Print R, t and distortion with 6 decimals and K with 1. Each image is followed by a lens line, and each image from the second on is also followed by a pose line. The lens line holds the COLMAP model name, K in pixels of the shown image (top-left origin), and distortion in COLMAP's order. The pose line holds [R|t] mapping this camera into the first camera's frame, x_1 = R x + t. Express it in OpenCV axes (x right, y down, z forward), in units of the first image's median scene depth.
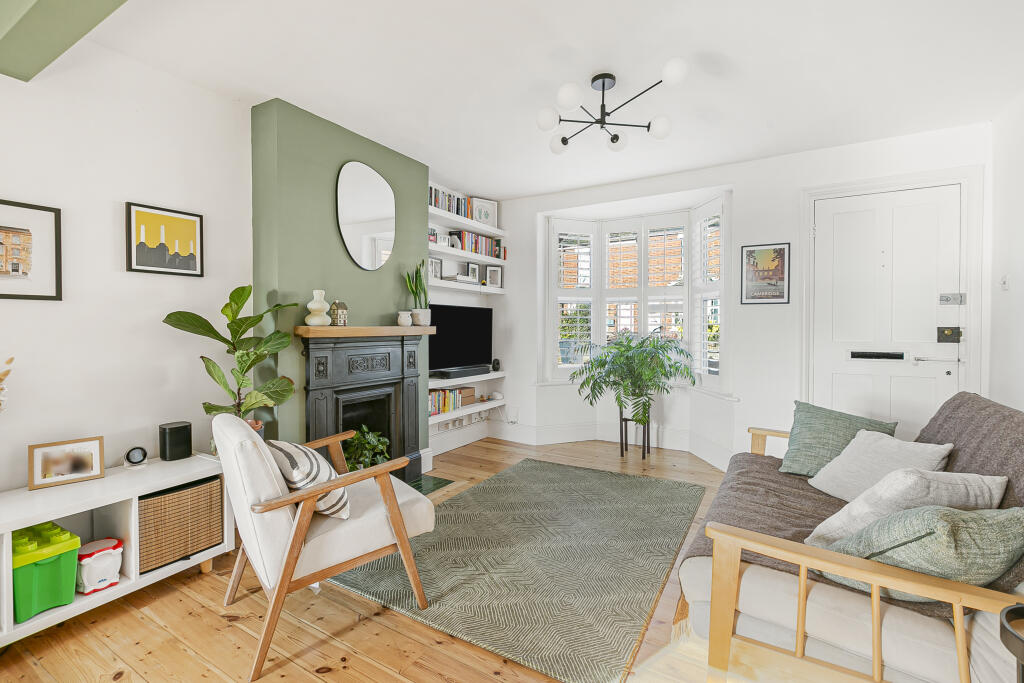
lens RADIAL K [[462.4, 0, 511.1], [0, 462.4, 336.1], [0, 0, 1]] dist [-0.020815, -0.001229]
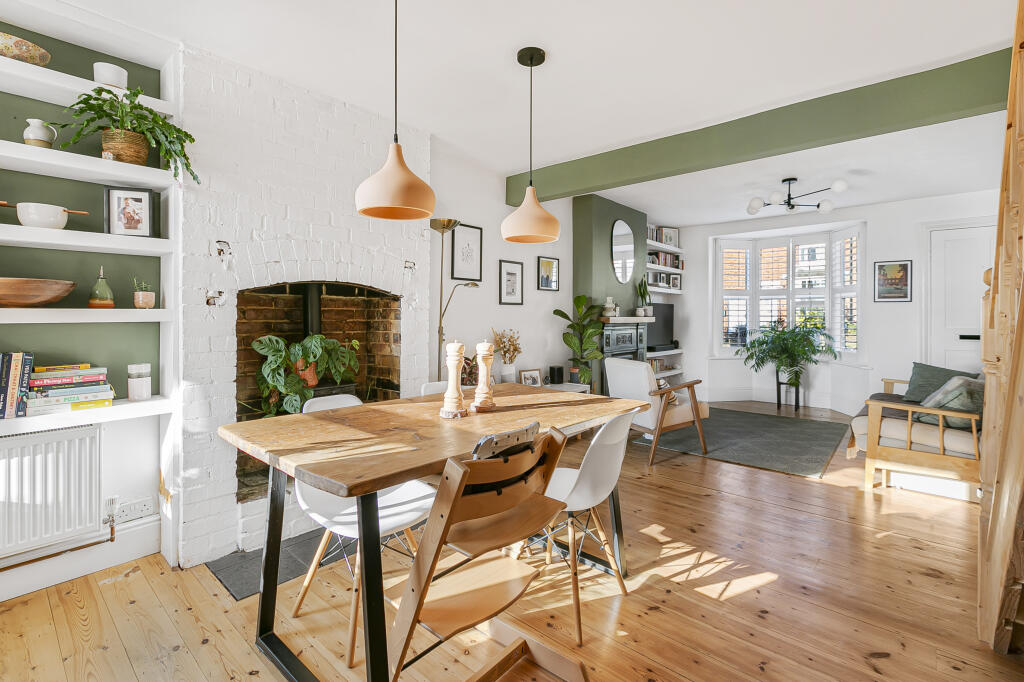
lens RADIAL K [[462.4, 0, 501.3], [0, 462.4, 317.0], [0, 0, 1]] dist [-0.020815, -0.001229]
pose [[0.978402, 0.002513, -0.206694, -0.360276], [-0.006270, 0.999827, -0.017526, 0.009748], [0.206614, 0.018443, 0.978249, -0.661185]]
